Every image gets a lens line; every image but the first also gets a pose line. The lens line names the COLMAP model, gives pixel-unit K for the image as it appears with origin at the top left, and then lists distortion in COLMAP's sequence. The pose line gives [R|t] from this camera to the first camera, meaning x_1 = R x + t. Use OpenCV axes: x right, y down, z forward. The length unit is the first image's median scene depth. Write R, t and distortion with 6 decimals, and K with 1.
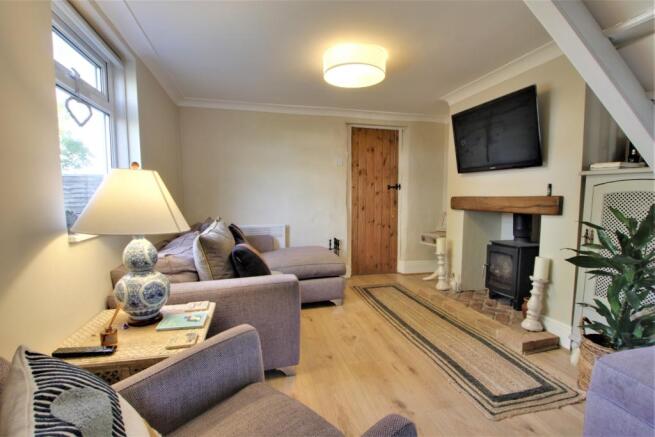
lens RADIAL K [[301.8, 0, 330.6], [0, 301.8, 222.2], [0, 0, 1]] dist [-0.025664, 0.000686]
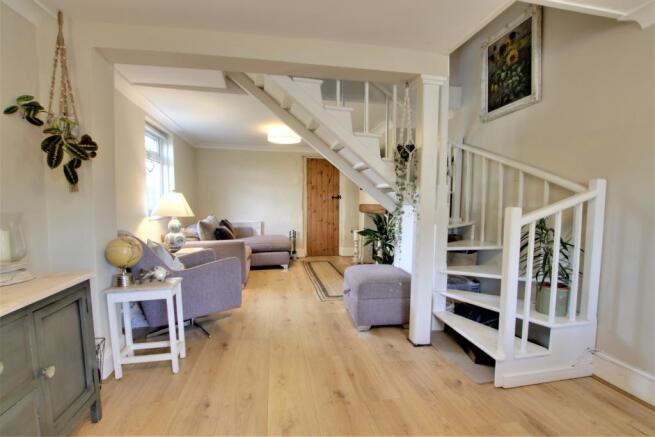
lens RADIAL K [[301.8, 0, 333.9], [0, 301.8, 226.2], [0, 0, 1]] dist [-0.025664, 0.000686]
pose [[0.997828, 0.010707, -0.064998, 0.338875], [-0.011385, 0.999885, -0.010060, 0.046933], [0.064882, 0.010778, 0.997835, -0.560243]]
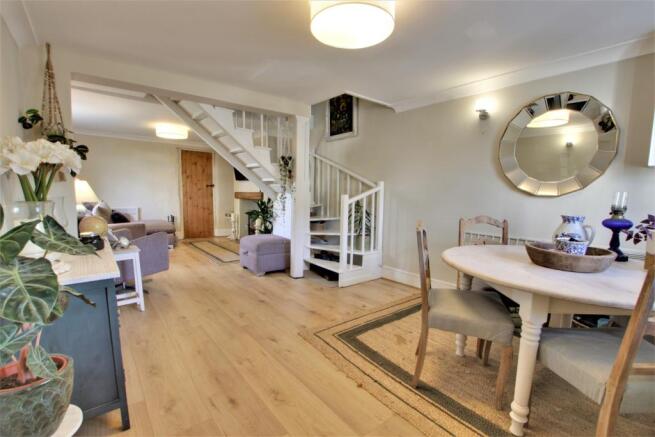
lens RADIAL K [[301.8, 0, 326.9], [0, 301.8, 224.6], [0, 0, 1]] dist [-0.025664, 0.000686]
pose [[0.914057, -0.027635, 0.404642, 0.136323], [0.018093, 0.999461, 0.027387, 0.078347], [-0.405181, -0.017712, 0.914065, -0.948545]]
